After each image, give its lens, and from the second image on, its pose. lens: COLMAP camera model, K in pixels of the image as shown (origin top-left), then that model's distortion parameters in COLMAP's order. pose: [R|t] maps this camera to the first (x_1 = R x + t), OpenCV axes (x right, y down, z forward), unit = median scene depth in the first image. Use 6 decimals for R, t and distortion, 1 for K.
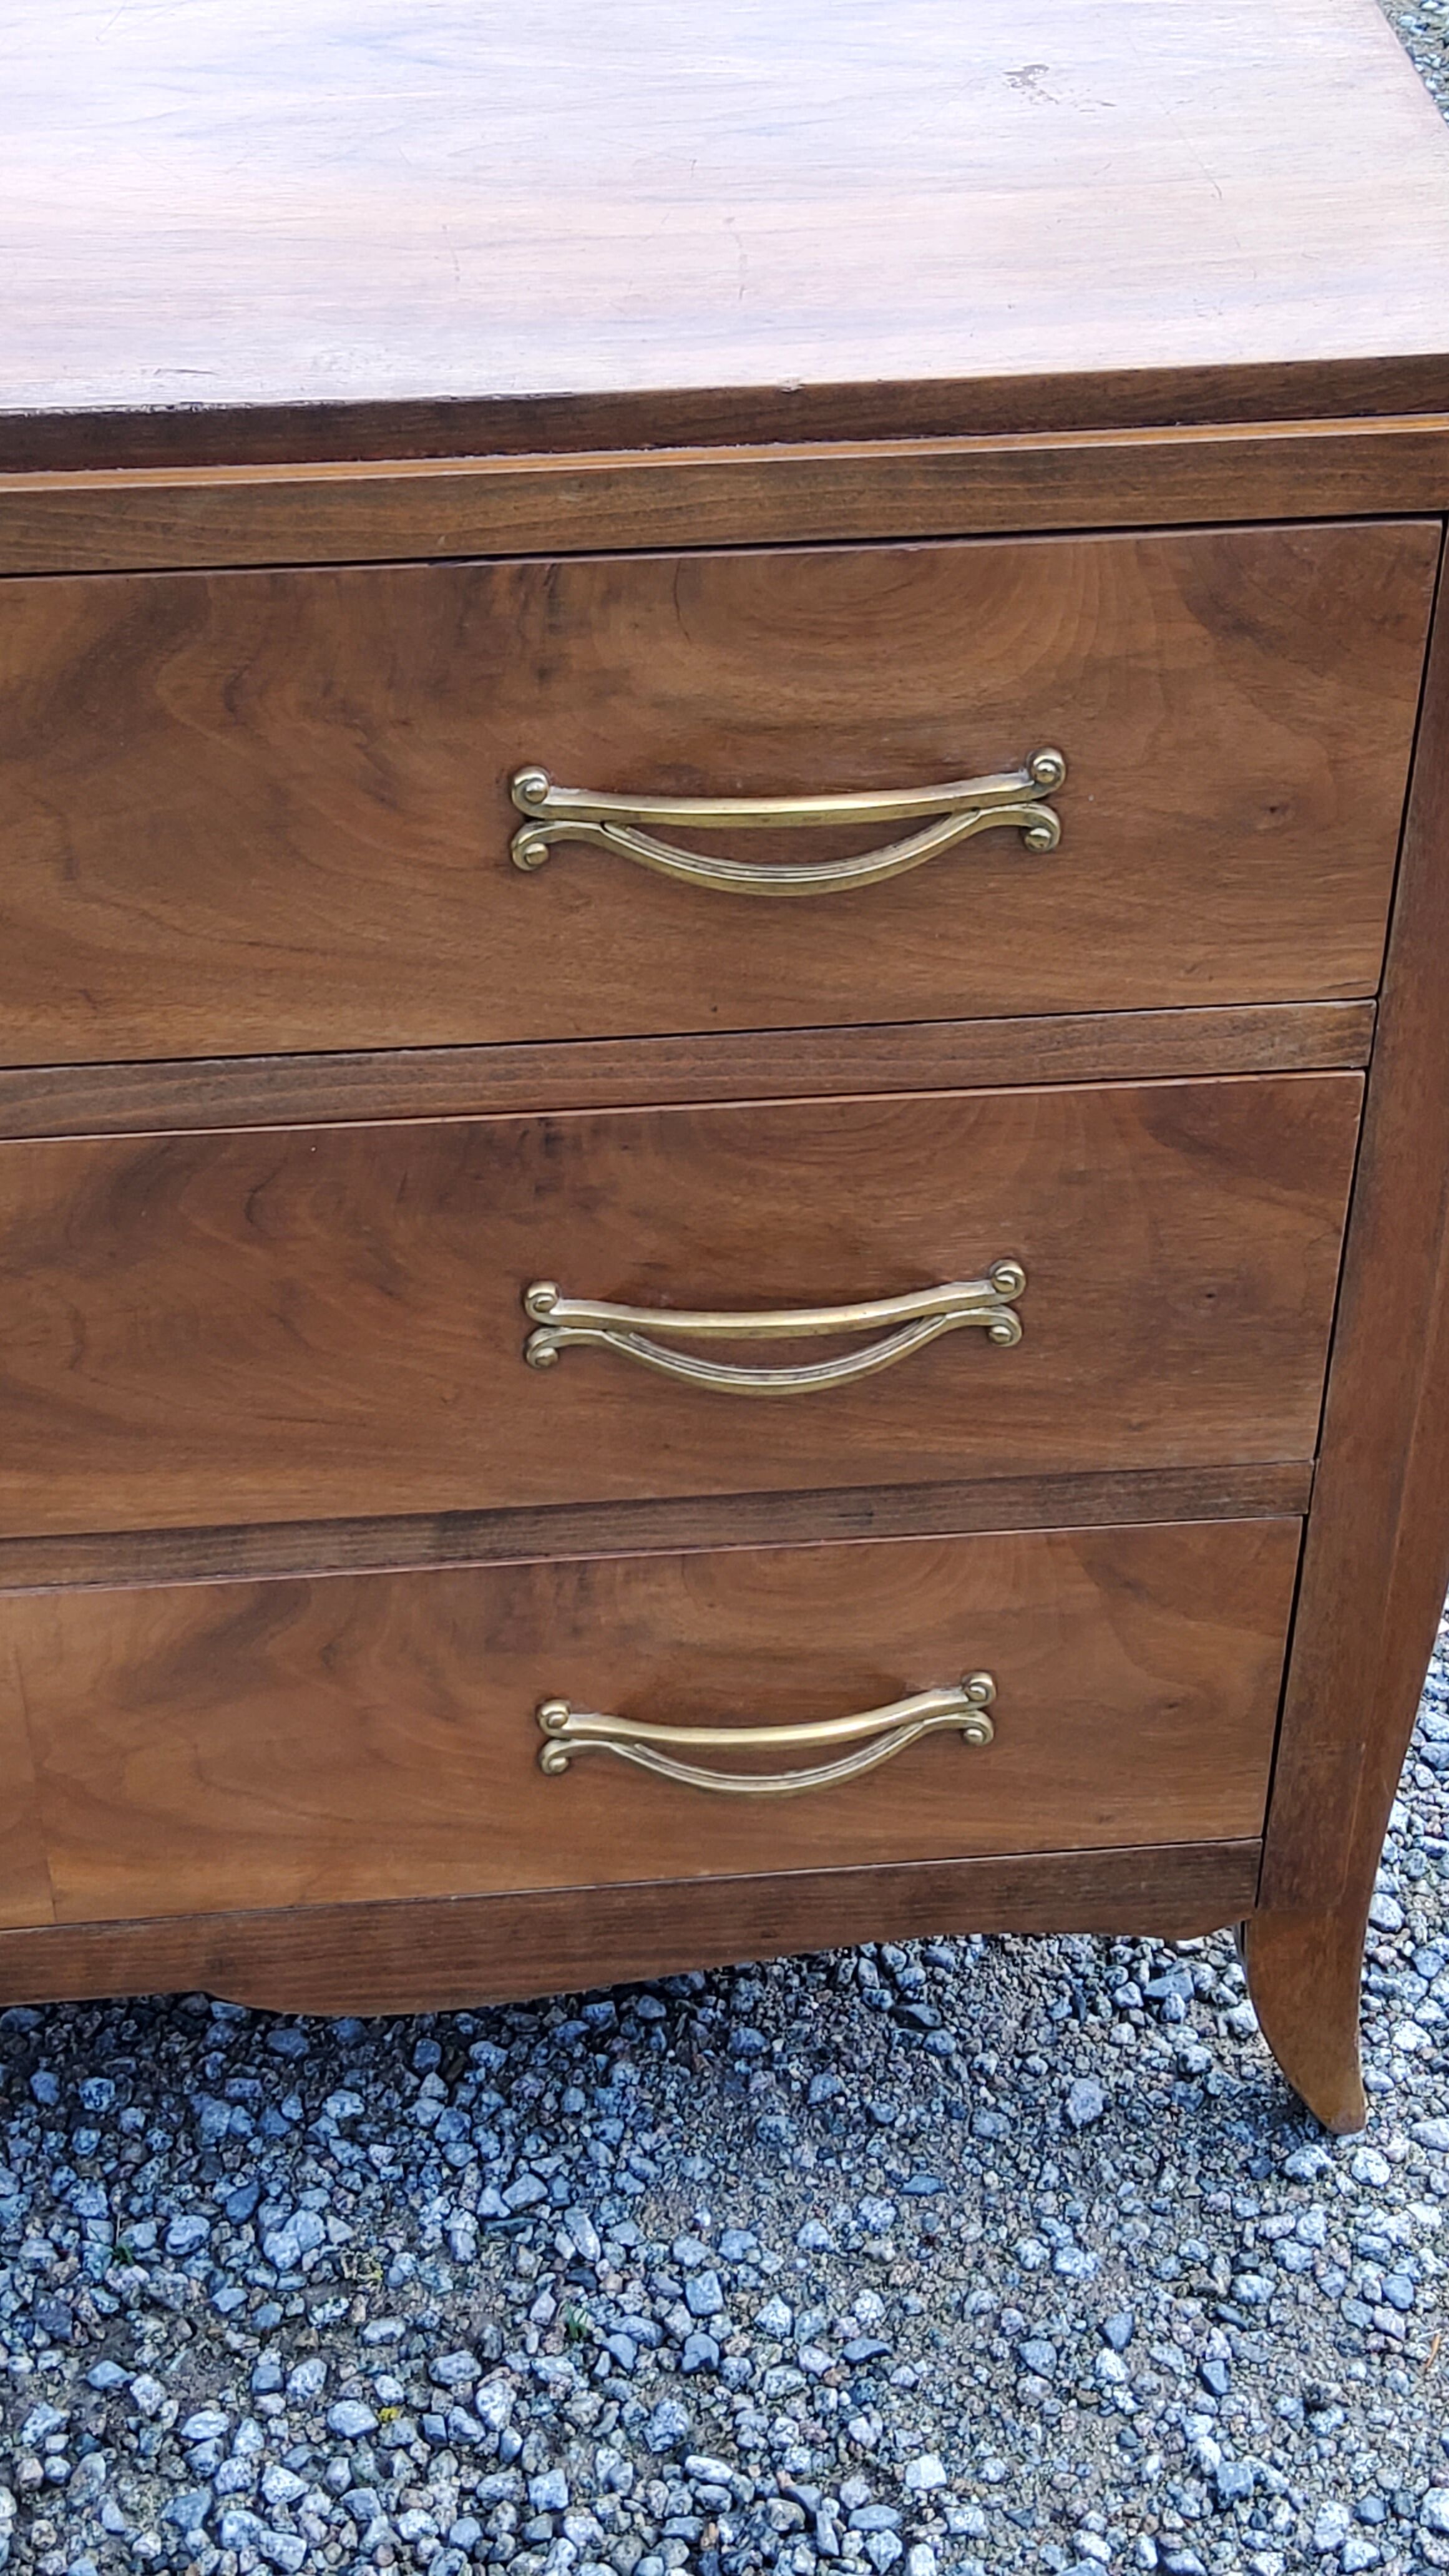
lens RADIAL K [[3864.2, 0, 745.3], [0, 3864.2, 1271.3], [0, 0, 1]] dist [0.117339, 0.000000]
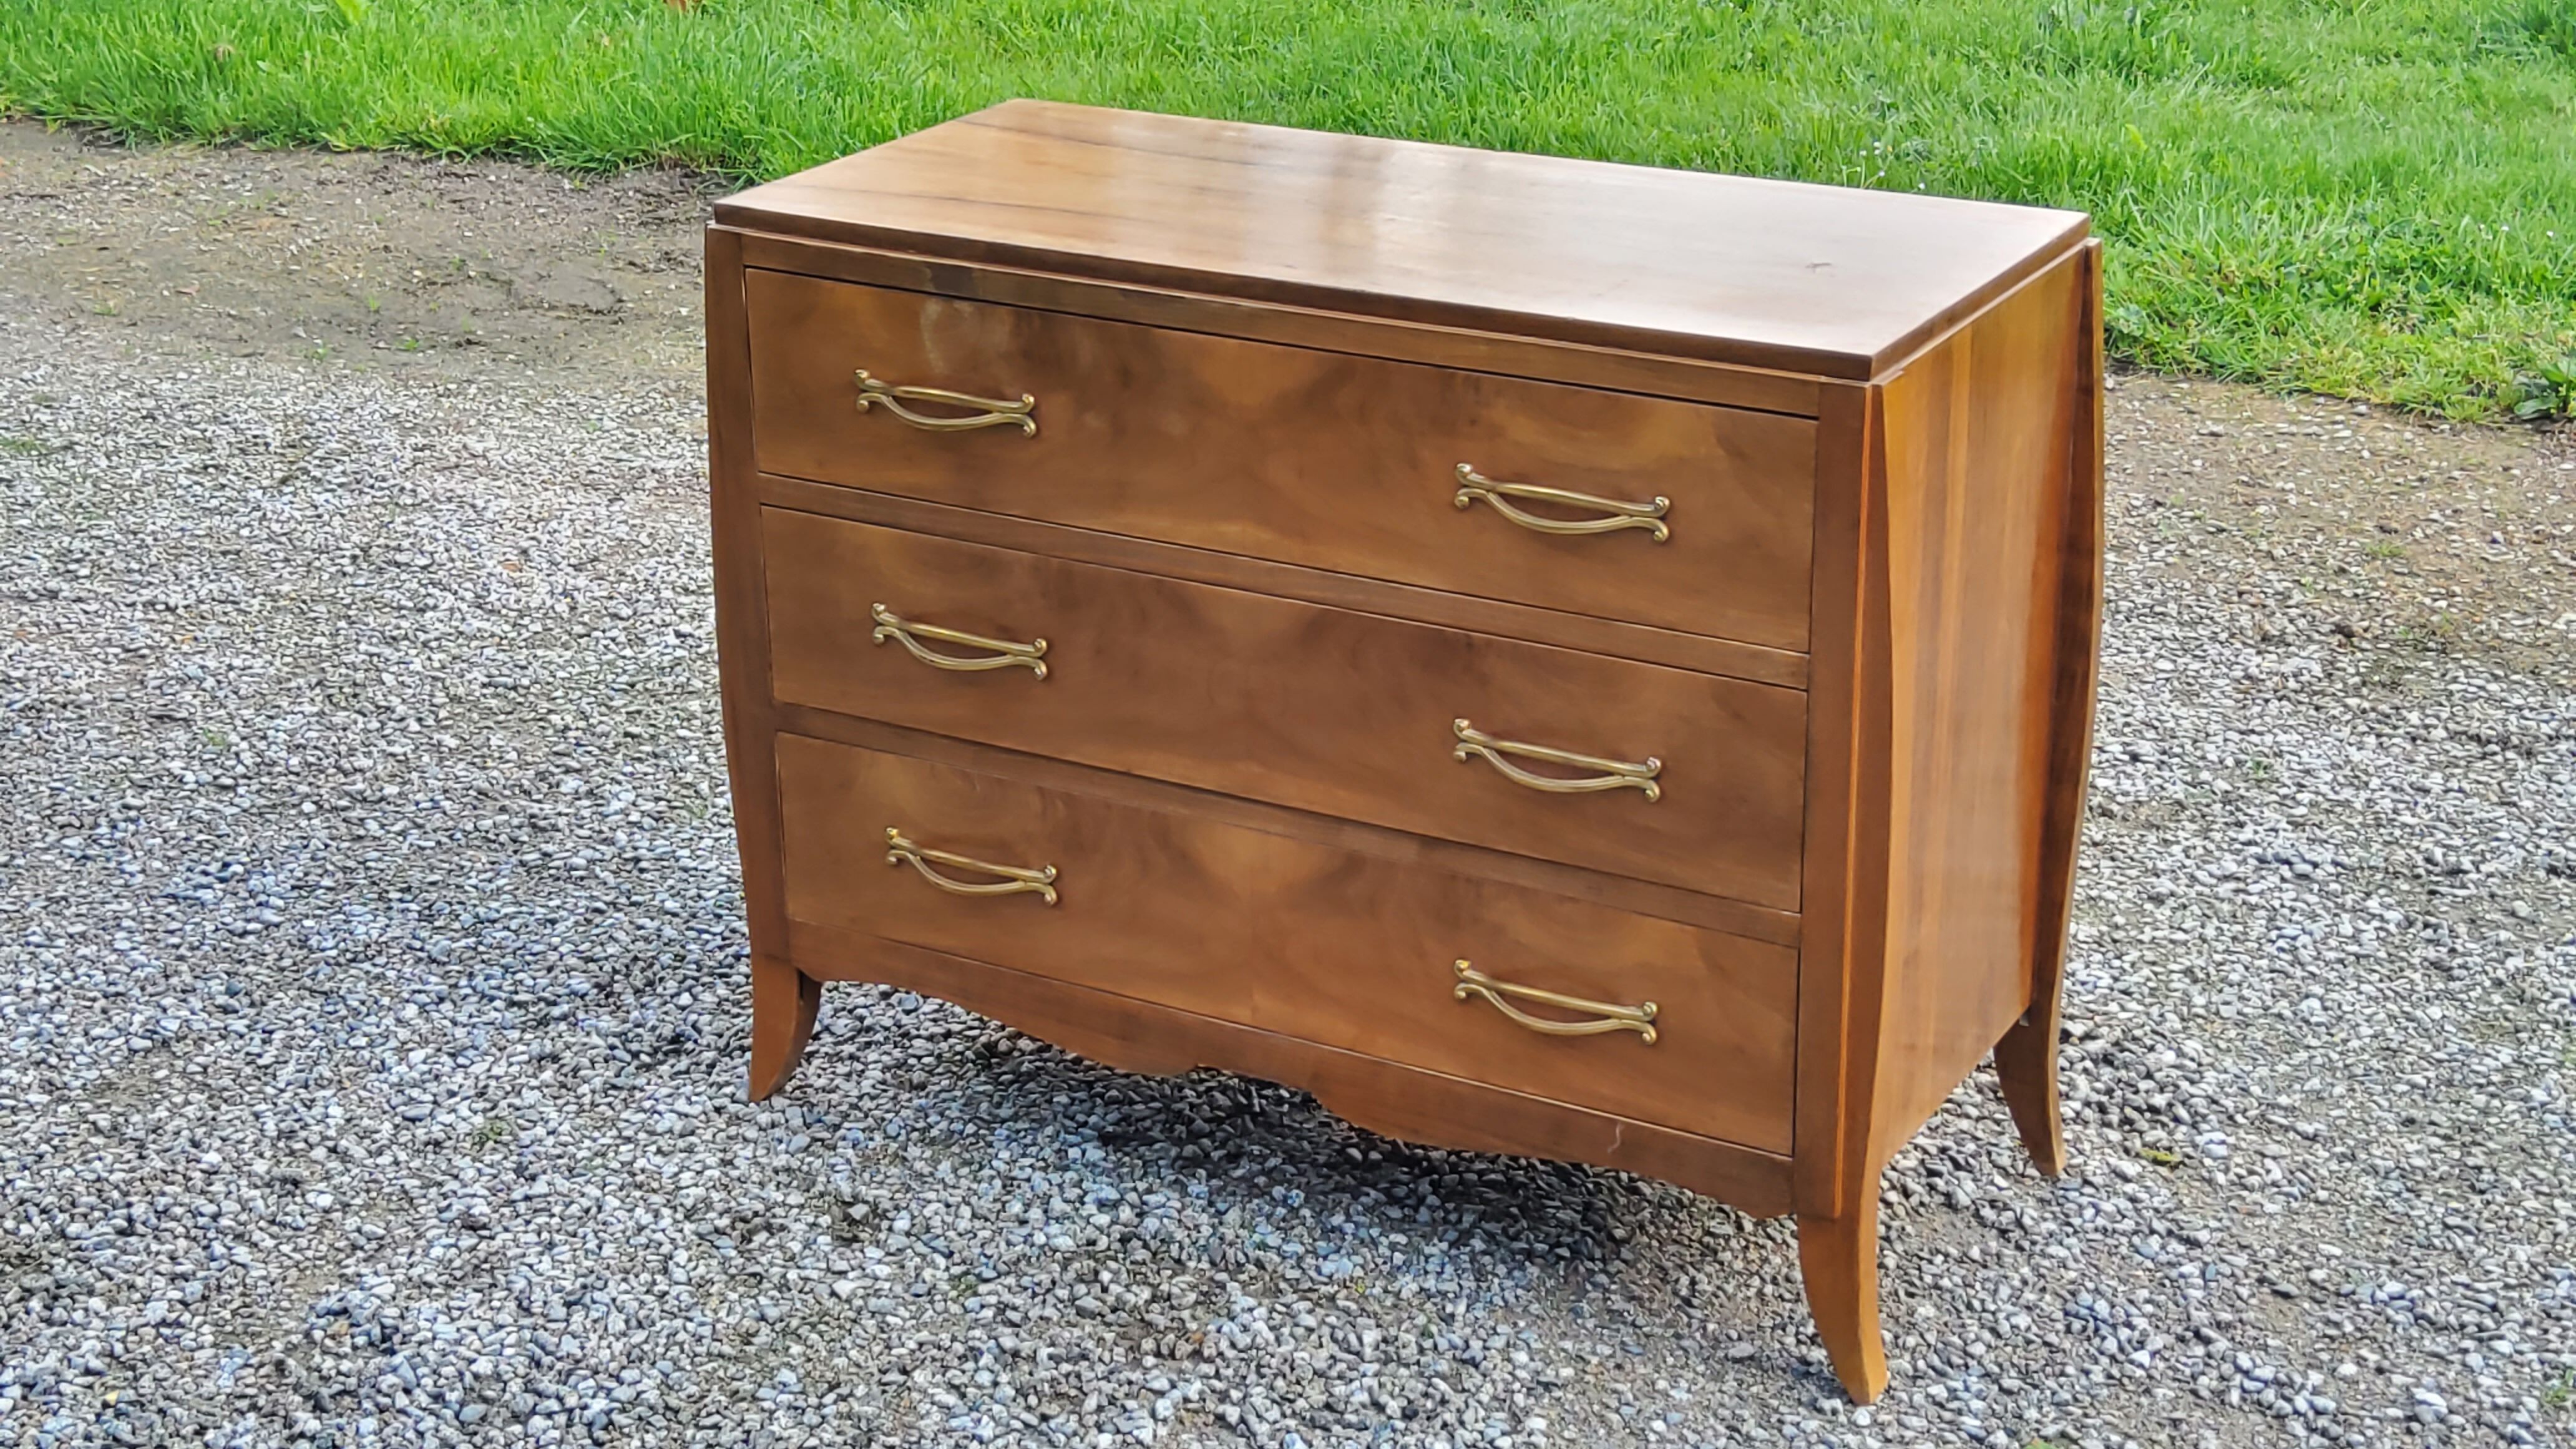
lens RADIAL K [[3864.2, 0, 1270.0], [0, 3864.2, 681.4], [0, 0, 1]] dist [0.117339, 0.000000]
pose [[0.815387, 0.188571, -0.547343, 1.002408], [-0.349366, 0.914172, -0.205506, 0.449820], [0.461613, 0.358790, 0.811285, -0.814985]]
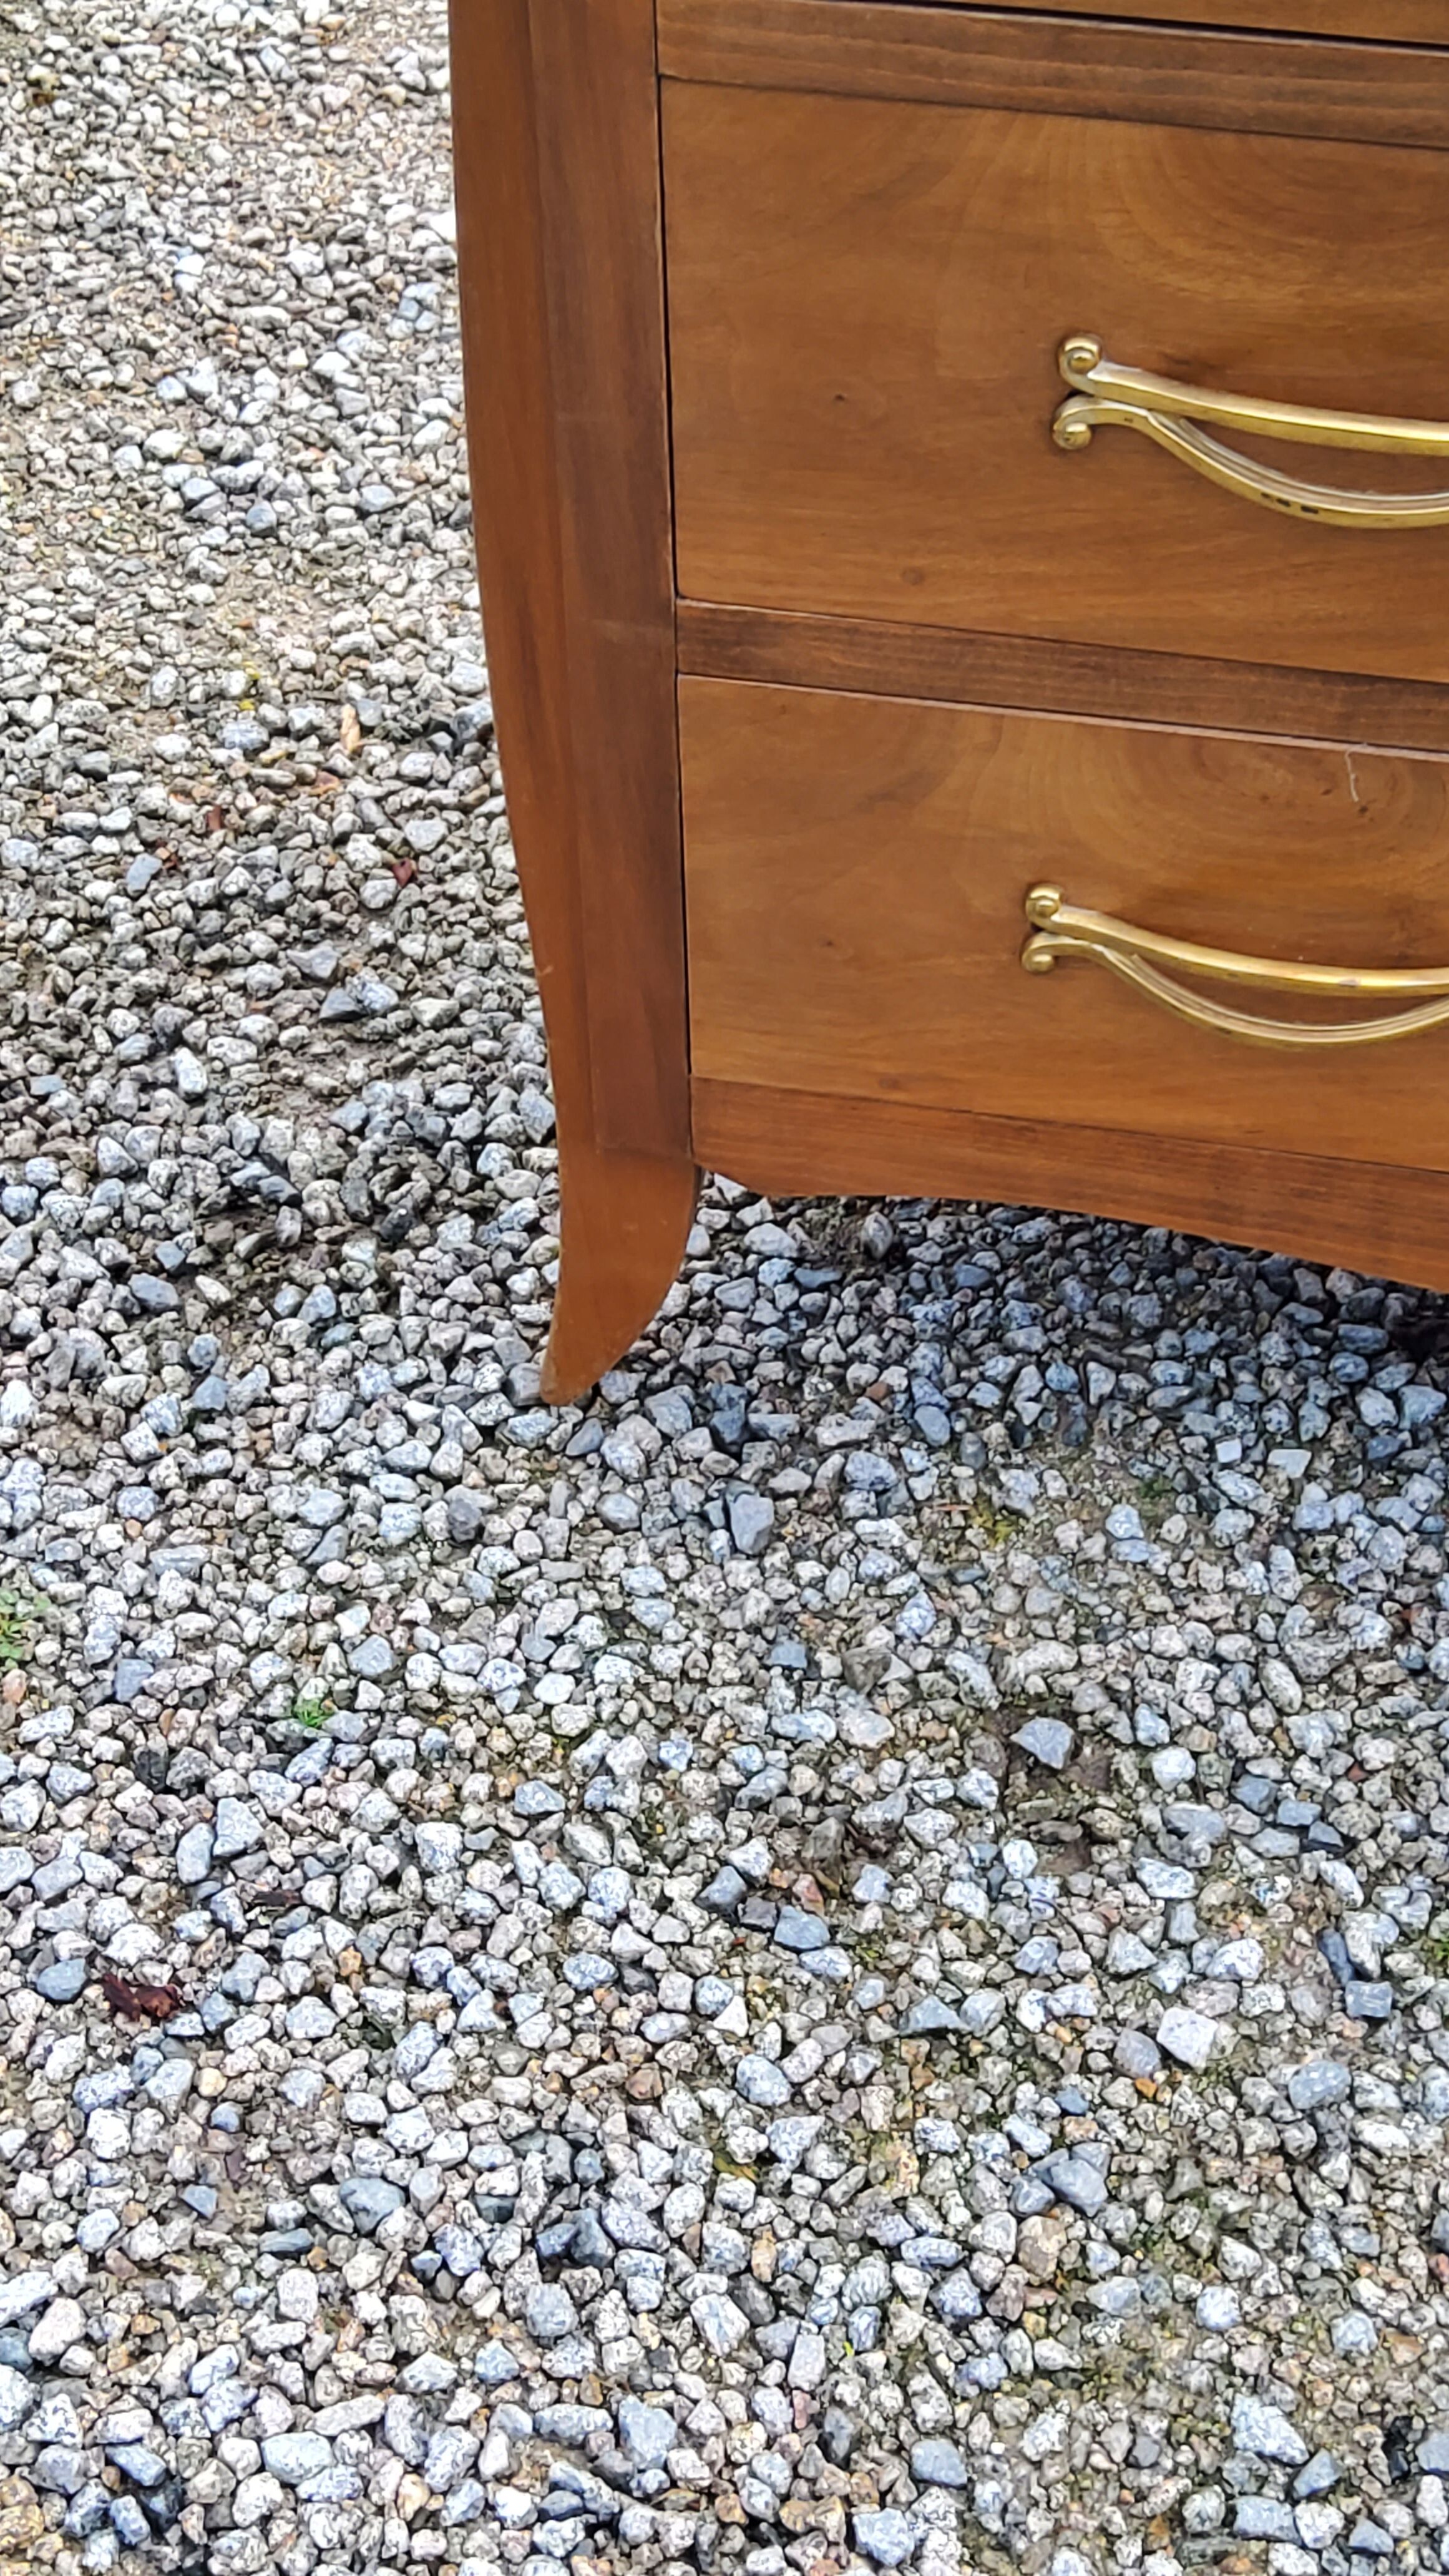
lens RADIAL K [[3864.2, 0, 748.6], [0, 3864.2, 1273.4], [0, 0, 1]] dist [0.117339, 0.000000]
pose [[0.957396, 0.201127, -0.207221, -0.301113], [-0.166965, 0.971012, 0.171050, 0.080767], [0.235617, -0.129164, 0.963224, 0.126562]]
